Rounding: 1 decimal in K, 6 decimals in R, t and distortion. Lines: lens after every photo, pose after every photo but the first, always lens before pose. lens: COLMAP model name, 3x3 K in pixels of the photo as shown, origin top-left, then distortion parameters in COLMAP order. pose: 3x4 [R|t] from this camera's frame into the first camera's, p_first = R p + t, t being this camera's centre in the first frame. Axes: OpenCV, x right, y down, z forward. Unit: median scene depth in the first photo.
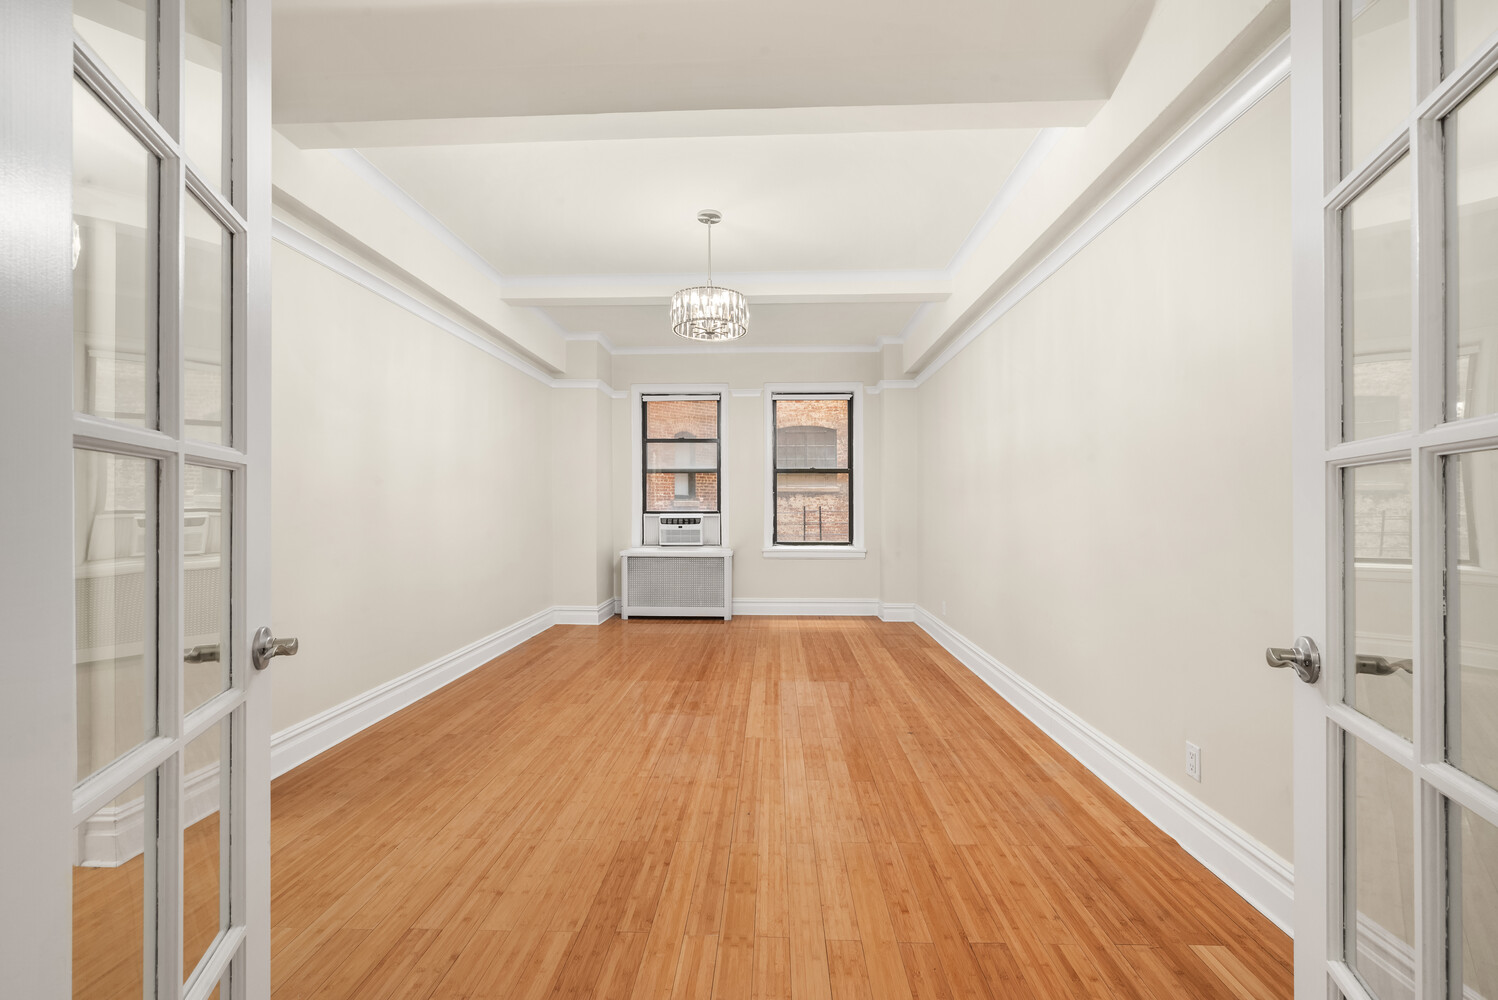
lens RADIAL K [[606.5, 0, 750.5], [0, 606.5, 504.4], [0, 0, 1]] dist [0.001211, -0.000157]
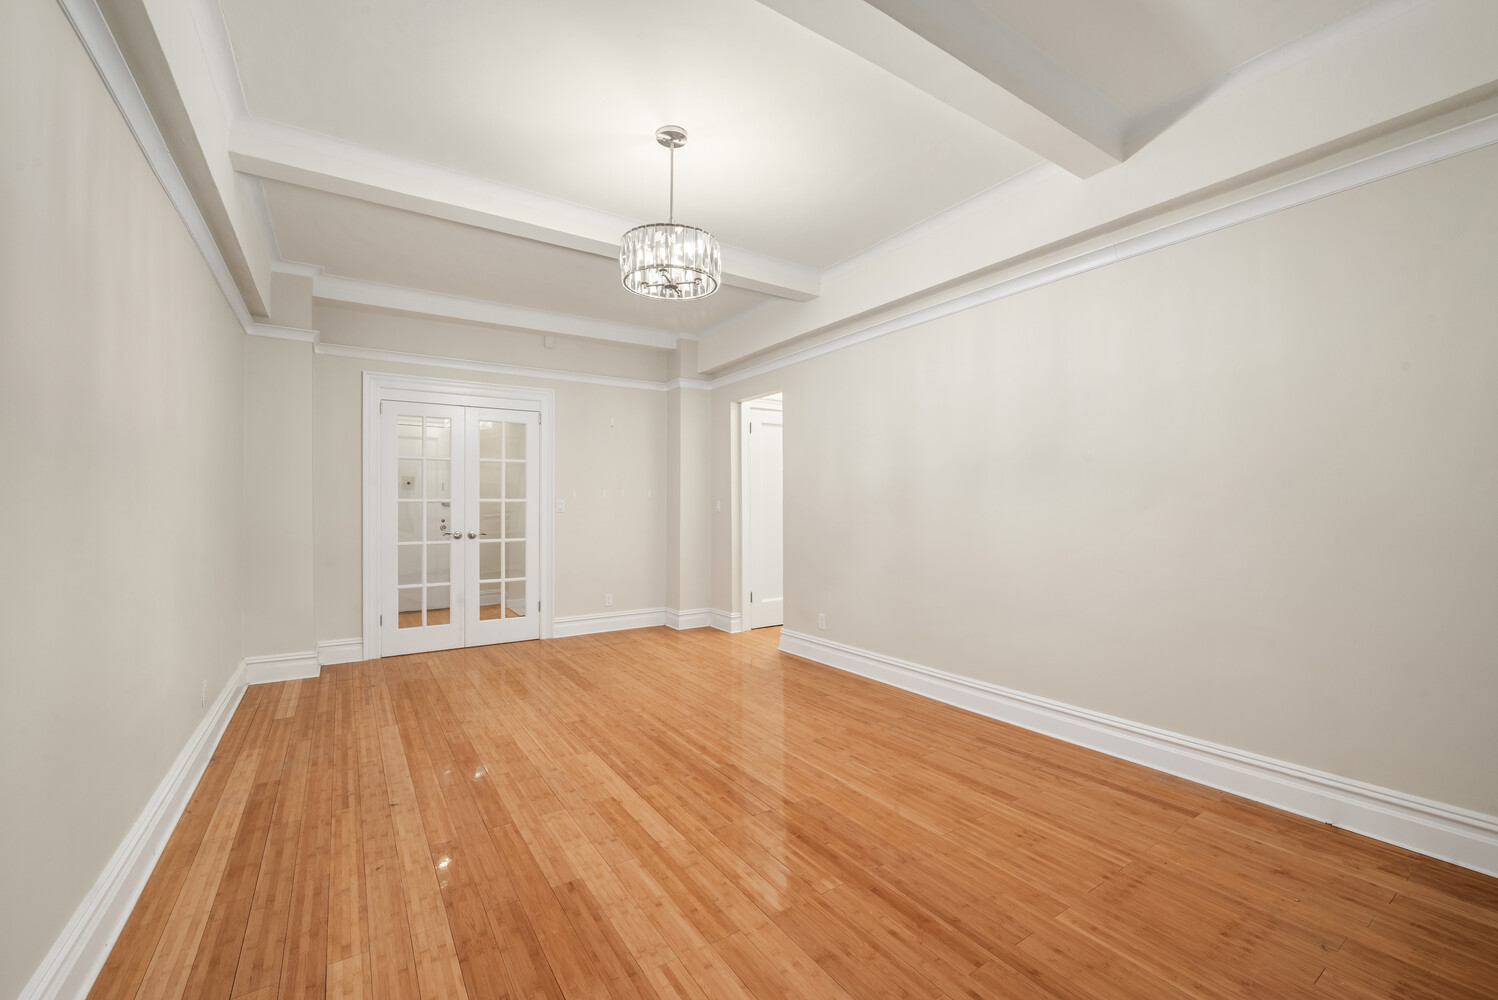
lens RADIAL K [[606.5, 0, 754.1], [0, 606.5, 504.0], [0, 0, 1]] dist [0.001211, -0.000157]
pose [[-0.803416, 0.002931, -0.595411, 0.388729], [0.007501, 0.999958, -0.005199, -0.003503], [0.595371, -0.008644, -0.803405, 2.089641]]
